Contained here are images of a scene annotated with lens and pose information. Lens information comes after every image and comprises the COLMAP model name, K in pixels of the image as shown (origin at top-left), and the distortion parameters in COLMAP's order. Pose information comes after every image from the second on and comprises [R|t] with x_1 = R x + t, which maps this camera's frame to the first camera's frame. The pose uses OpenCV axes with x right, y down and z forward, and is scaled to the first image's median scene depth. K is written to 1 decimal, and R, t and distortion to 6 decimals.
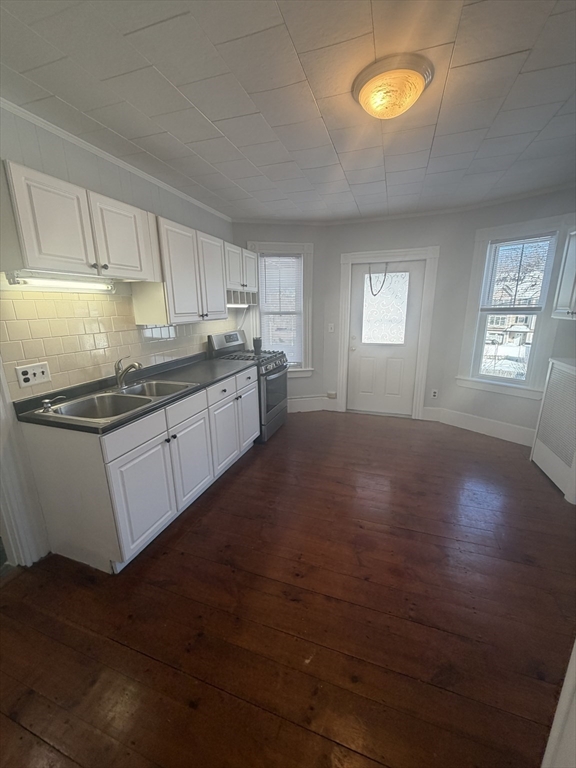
lens RADIAL K [[304.7, 0, 287.7], [0, 304.7, 382.9], [0, 0, 1]] dist [-0.002440, 0.000046]
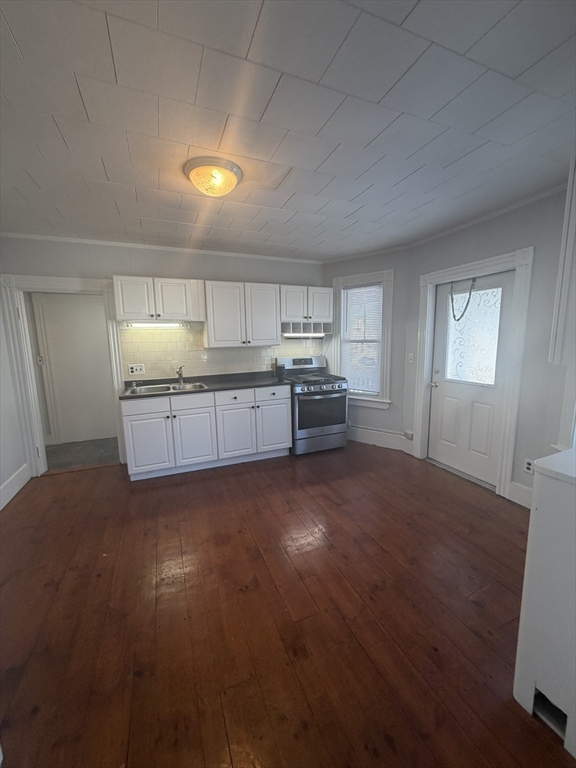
lens RADIAL K [[304.7, 0, 288.8], [0, 304.7, 383.6], [0, 0, 1]] dist [-0.002440, 0.000046]
pose [[0.668772, 0.111674, -0.735033, 0.609588], [-0.173153, 0.984863, -0.007914, -0.043545], [0.723023, 0.132566, 0.677985, 0.169109]]
